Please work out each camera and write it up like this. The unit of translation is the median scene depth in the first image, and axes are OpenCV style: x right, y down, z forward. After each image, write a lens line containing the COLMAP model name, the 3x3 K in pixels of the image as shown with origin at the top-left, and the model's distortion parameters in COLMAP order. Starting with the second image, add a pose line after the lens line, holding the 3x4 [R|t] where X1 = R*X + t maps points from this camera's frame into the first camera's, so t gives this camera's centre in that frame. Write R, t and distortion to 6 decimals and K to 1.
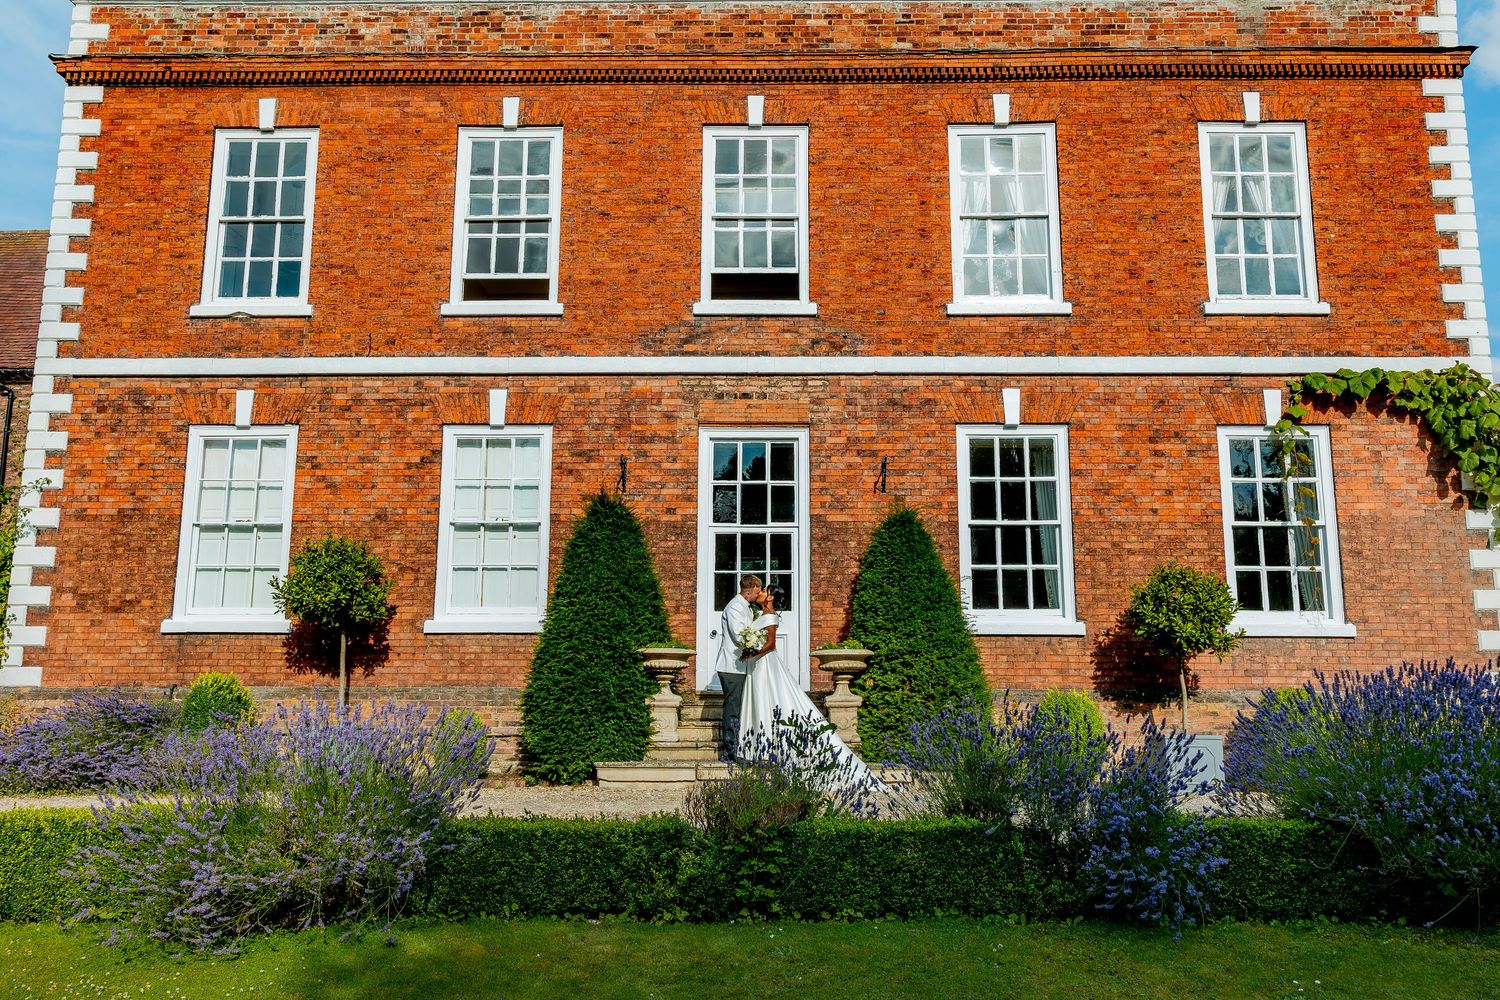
lens RADIAL K [[1618.4, 0, 750.1], [0, 1618.4, 496.4], [0, 0, 1]] dist [0.015634, 0.000000]
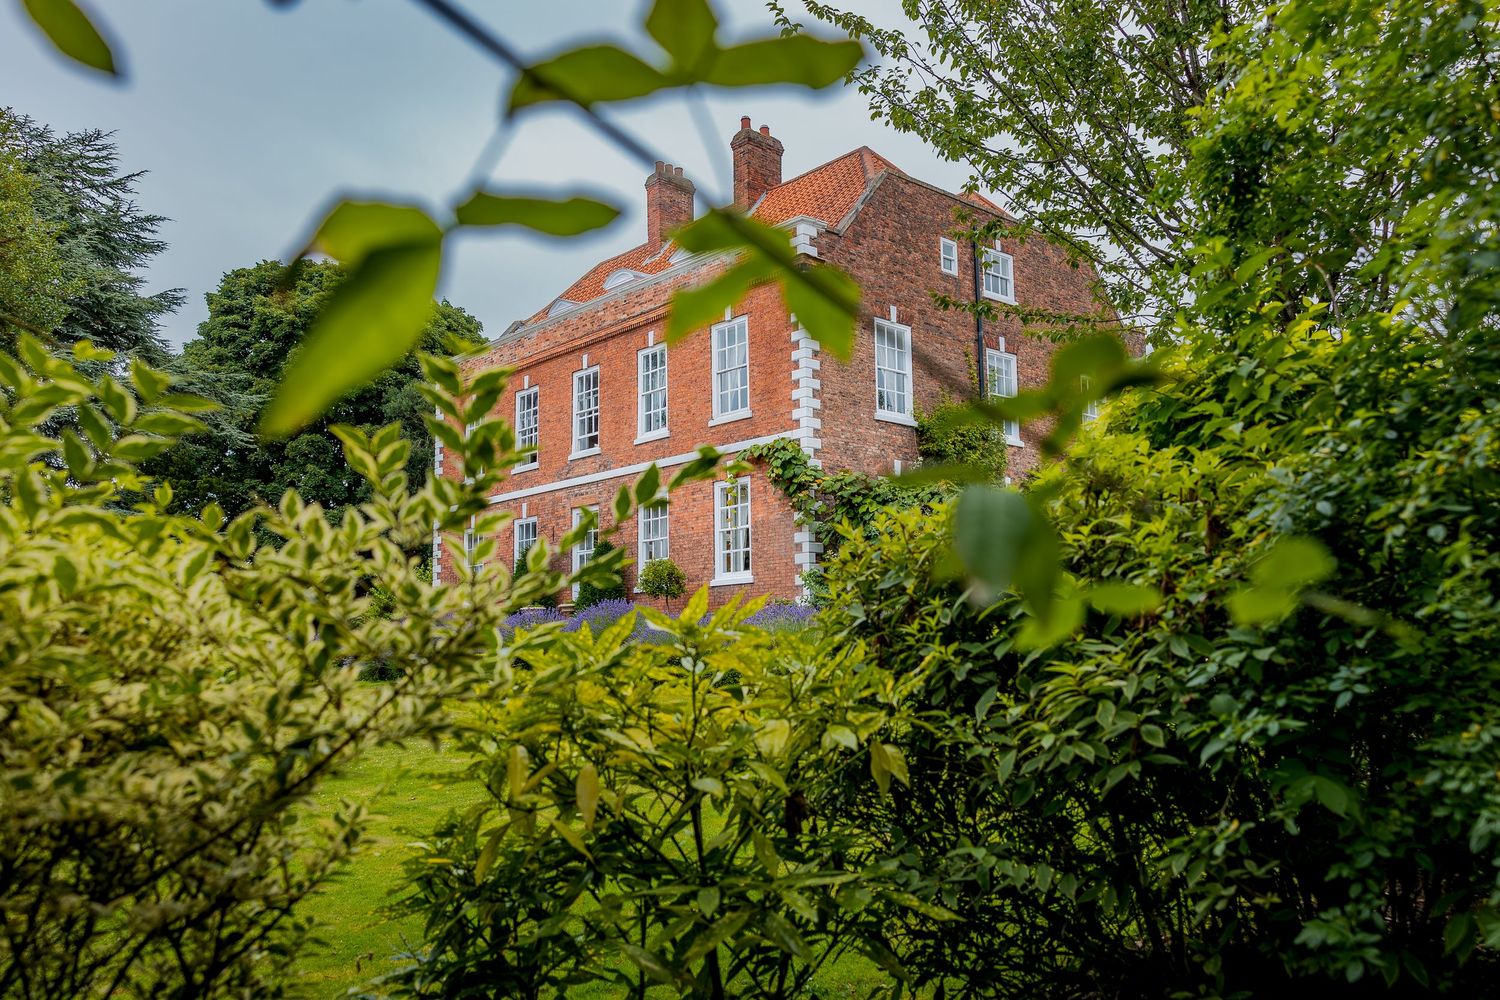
lens RADIAL K [[1198.5, 0, 750.4], [0, 1198.5, 501.7], [0, 0, 1]] dist [-0.002713, 0.001939]
pose [[0.722493, -0.123847, -0.680195, 1.247260], [0.158054, 0.987359, -0.011892, 0.004882], [0.673070, -0.098916, 0.732934, -0.060123]]
